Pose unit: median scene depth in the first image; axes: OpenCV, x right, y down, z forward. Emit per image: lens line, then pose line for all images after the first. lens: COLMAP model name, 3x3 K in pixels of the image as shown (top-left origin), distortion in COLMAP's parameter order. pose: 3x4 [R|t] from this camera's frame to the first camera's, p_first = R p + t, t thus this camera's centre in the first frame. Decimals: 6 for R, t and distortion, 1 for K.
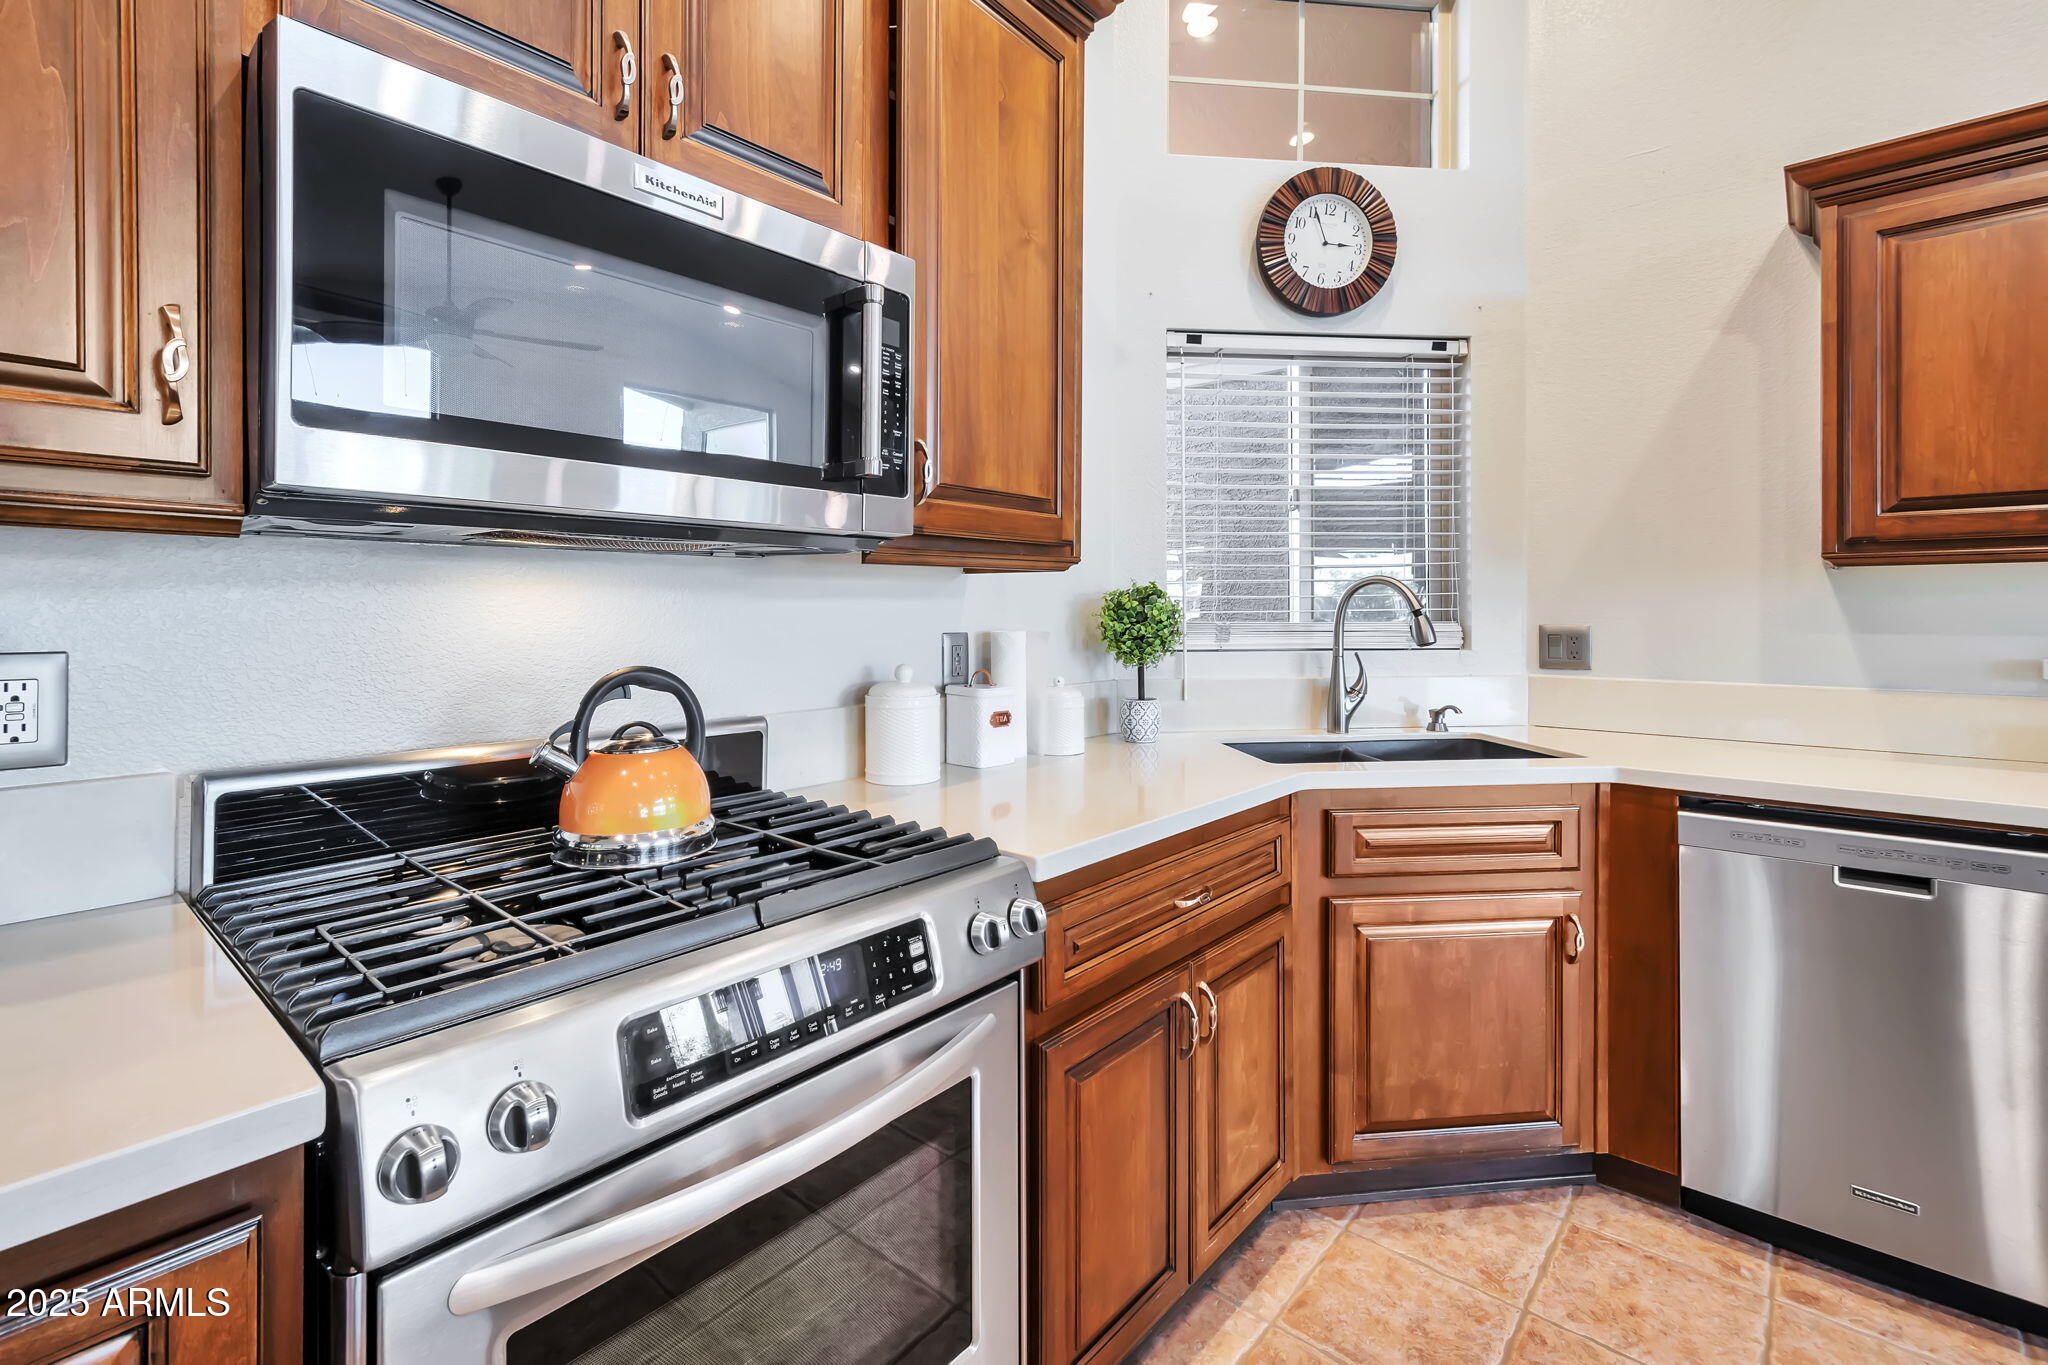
lens RADIAL K [[915.3, 0, 1015.2], [0, 915.3, 616.0], [0, 0, 1]] dist [0.002610, -0.000159]
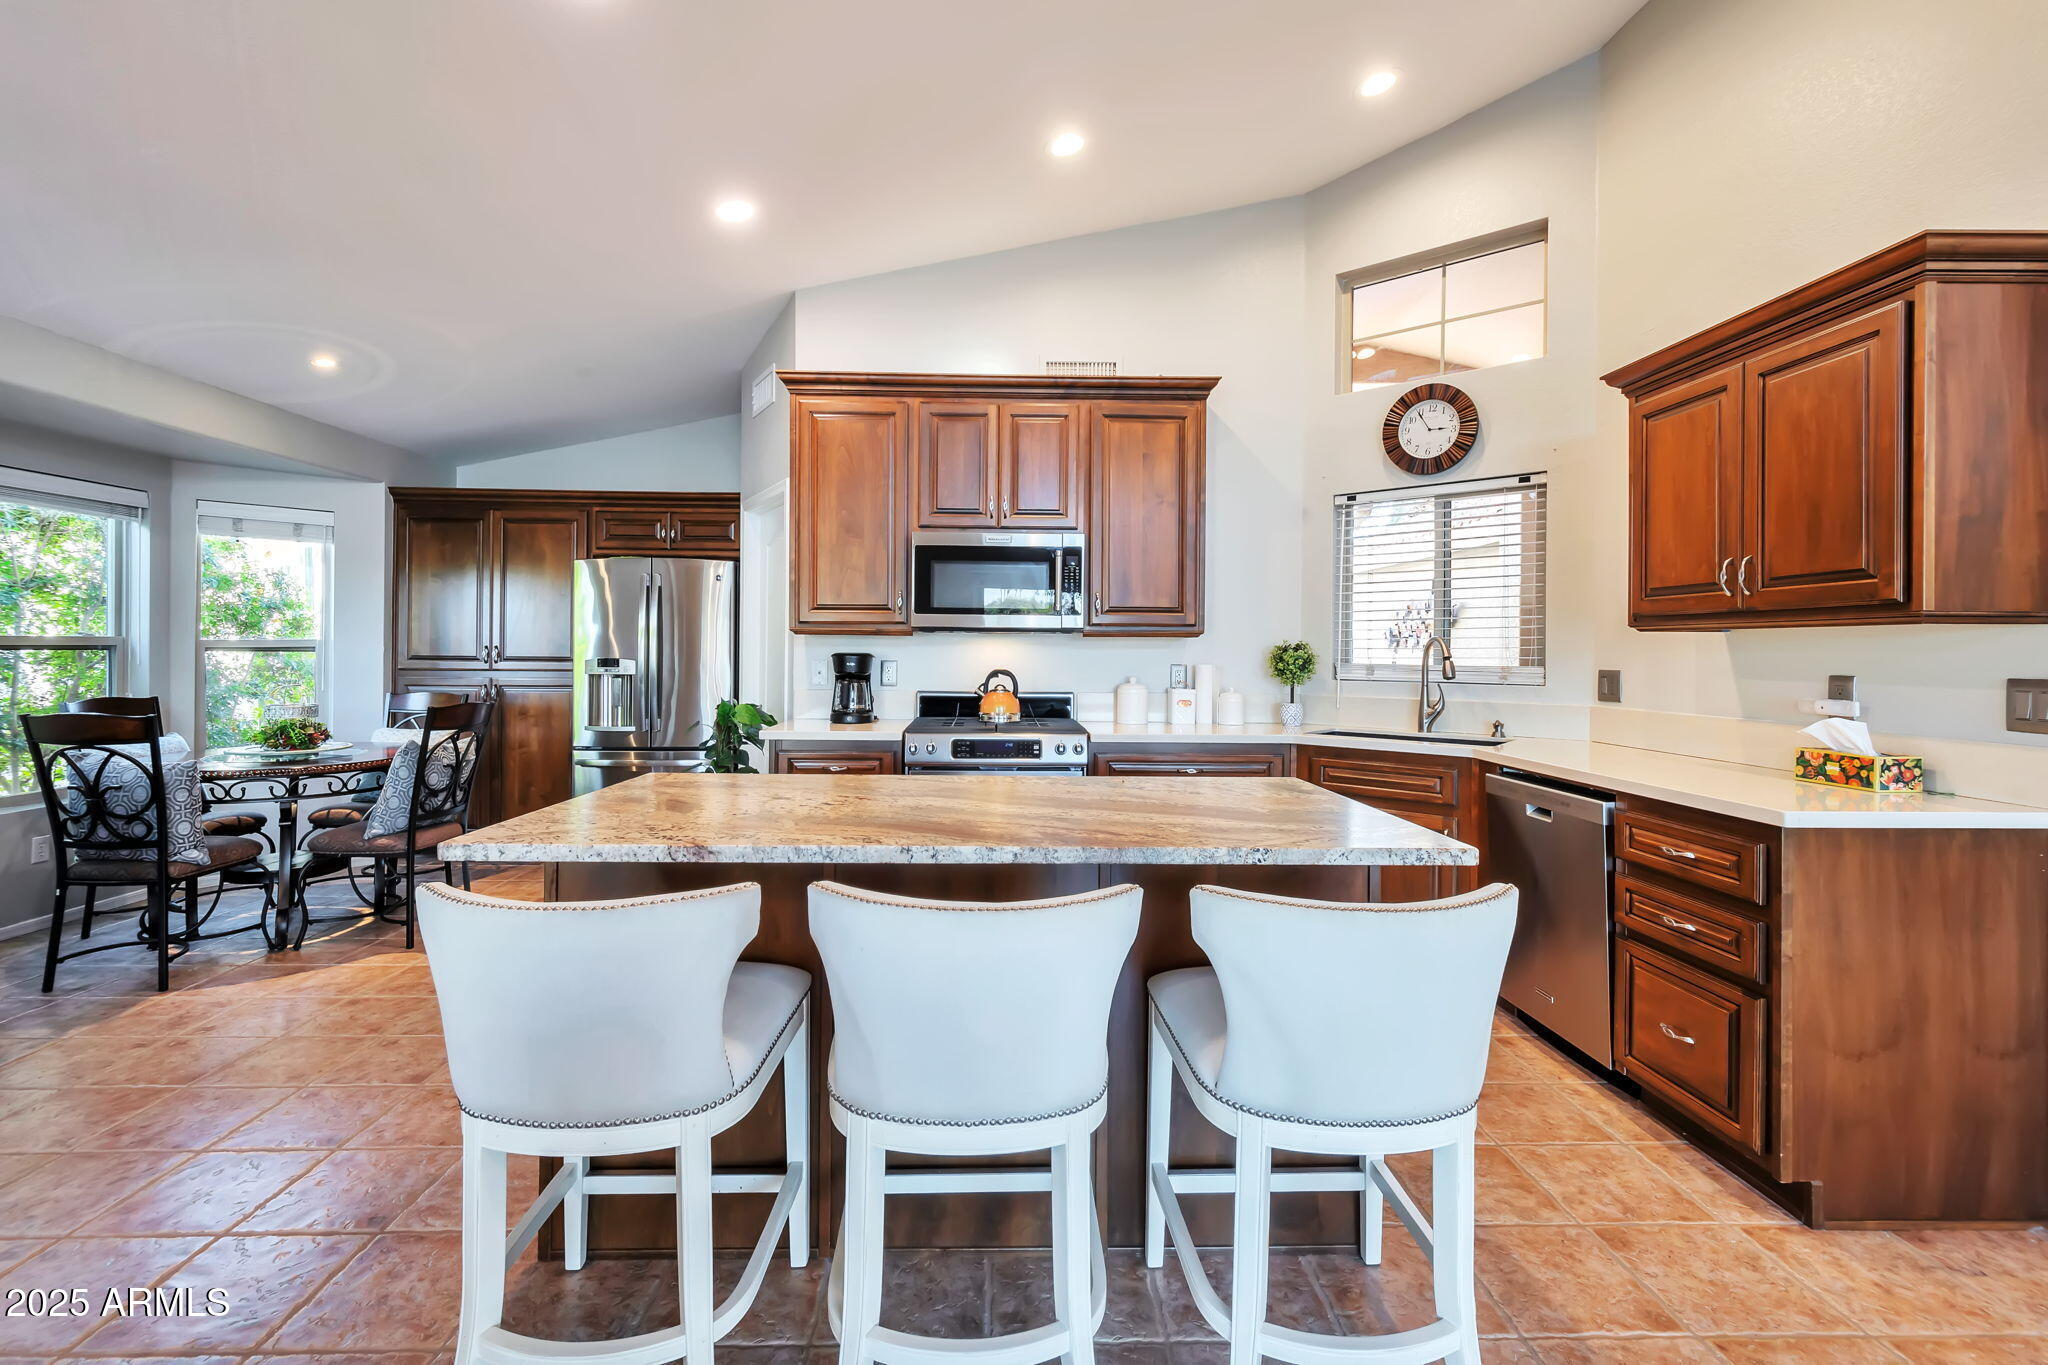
lens RADIAL K [[897.0, 0, 1012.6], [0, 897.0, 652.5], [0, 0, 1]] dist [0.003393, -0.001252]
pose [[0.677676, 0.010133, -0.735291, 1.381515], [-0.015158, 0.999885, -0.000191, -0.004291], [0.735204, 0.011275, 0.677752, -0.831721]]
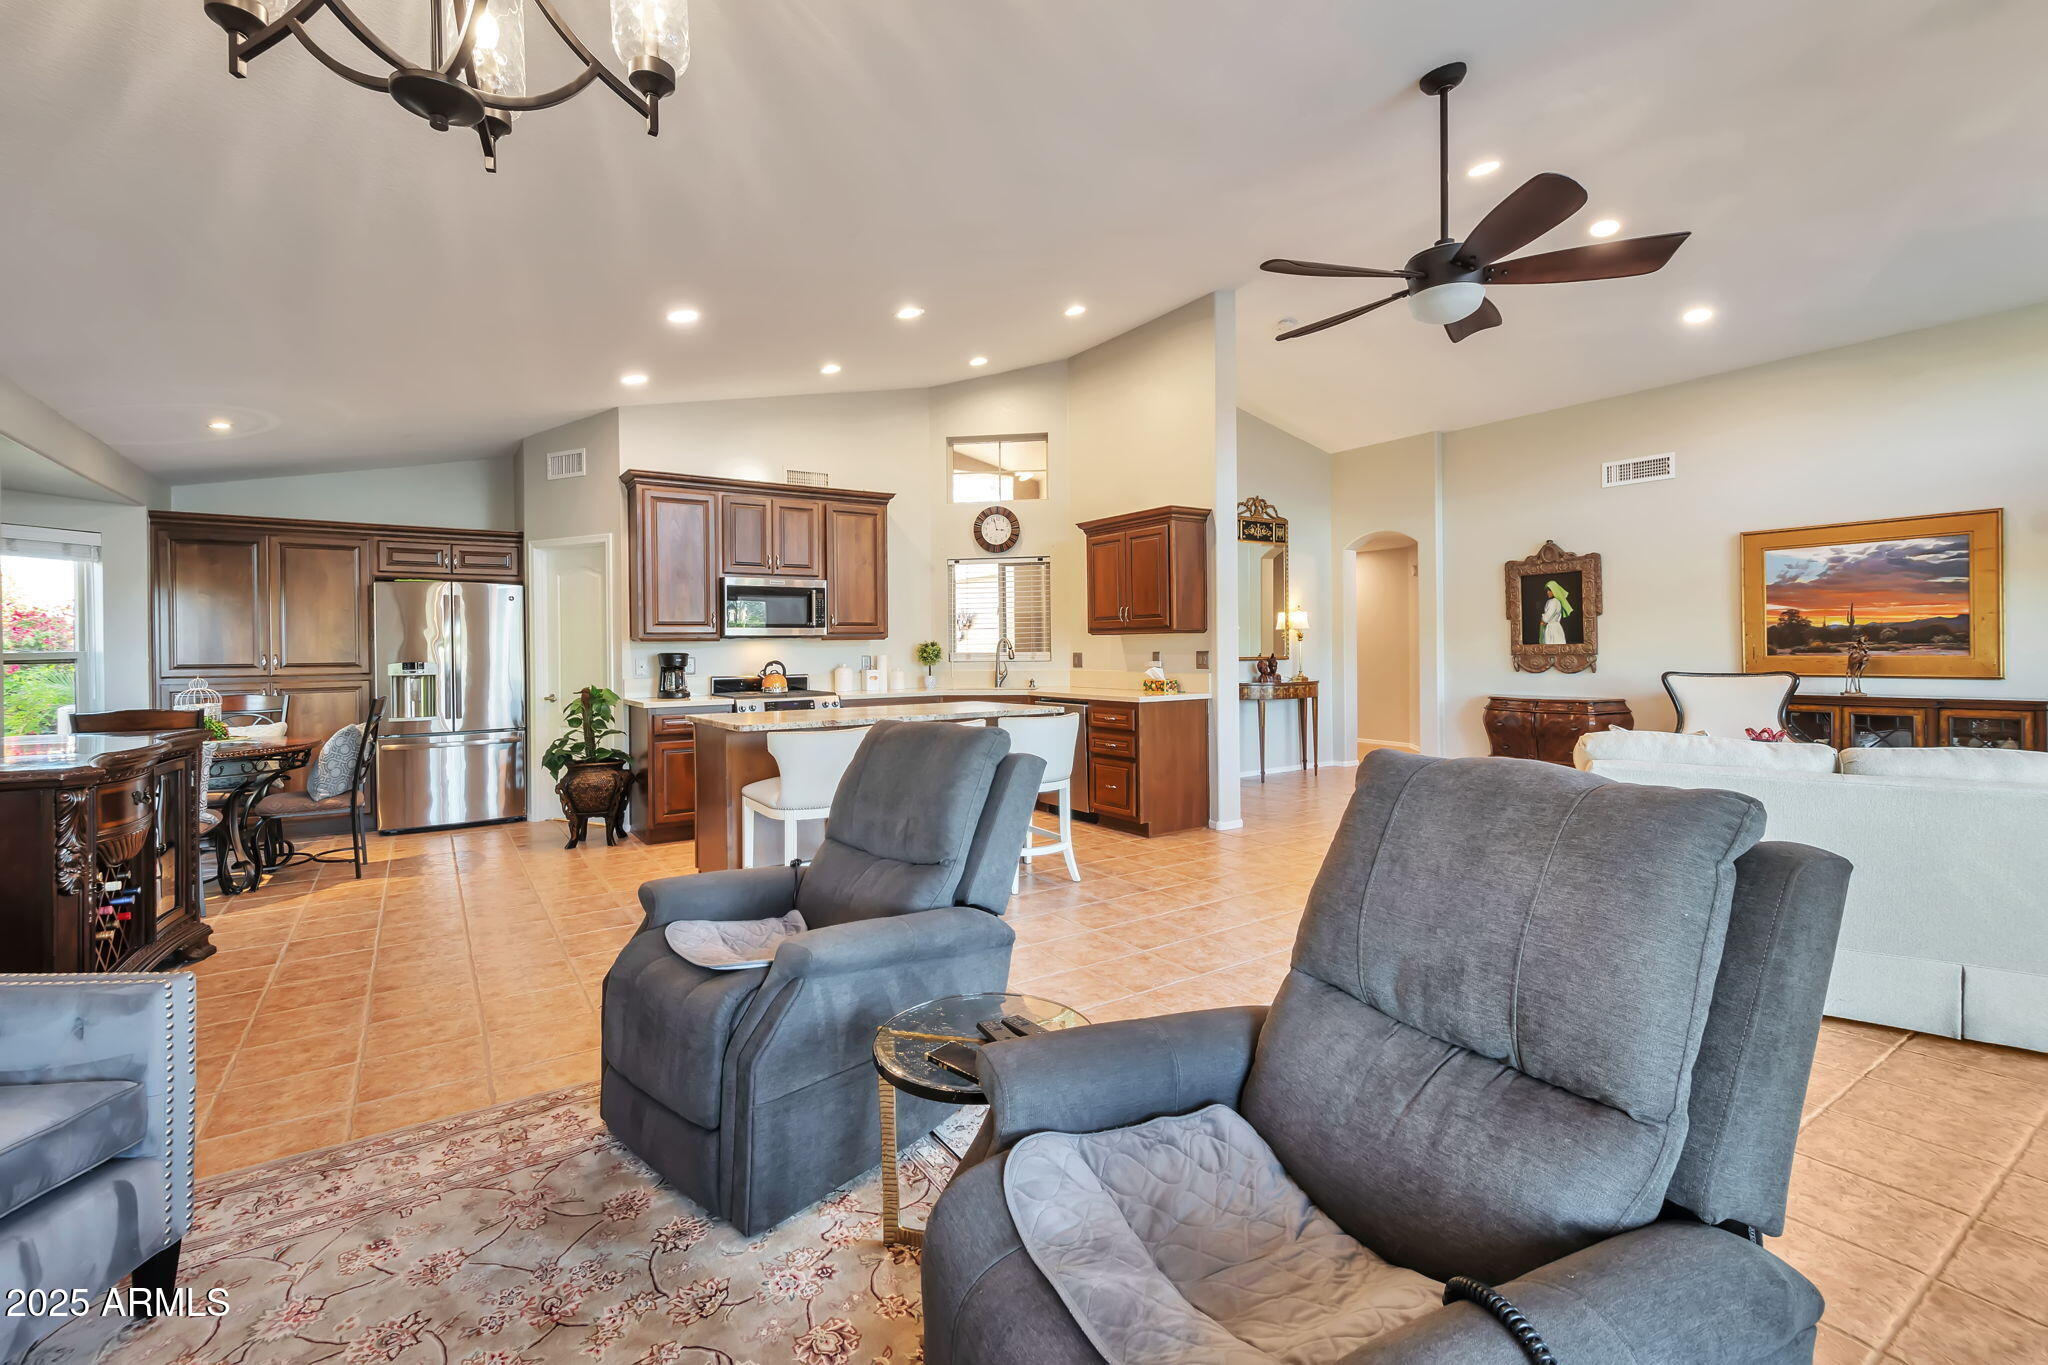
lens RADIAL K [[897.0, 0, 1012.6], [0, 897.0, 652.5], [0, 0, 1]] dist [0.003393, -0.001252]
pose [[0.964260, -0.006849, -0.264870, 1.629108], [0.007152, 0.999974, 0.000182, 0.009986], [0.264862, -0.002070, 0.964284, -2.605961]]
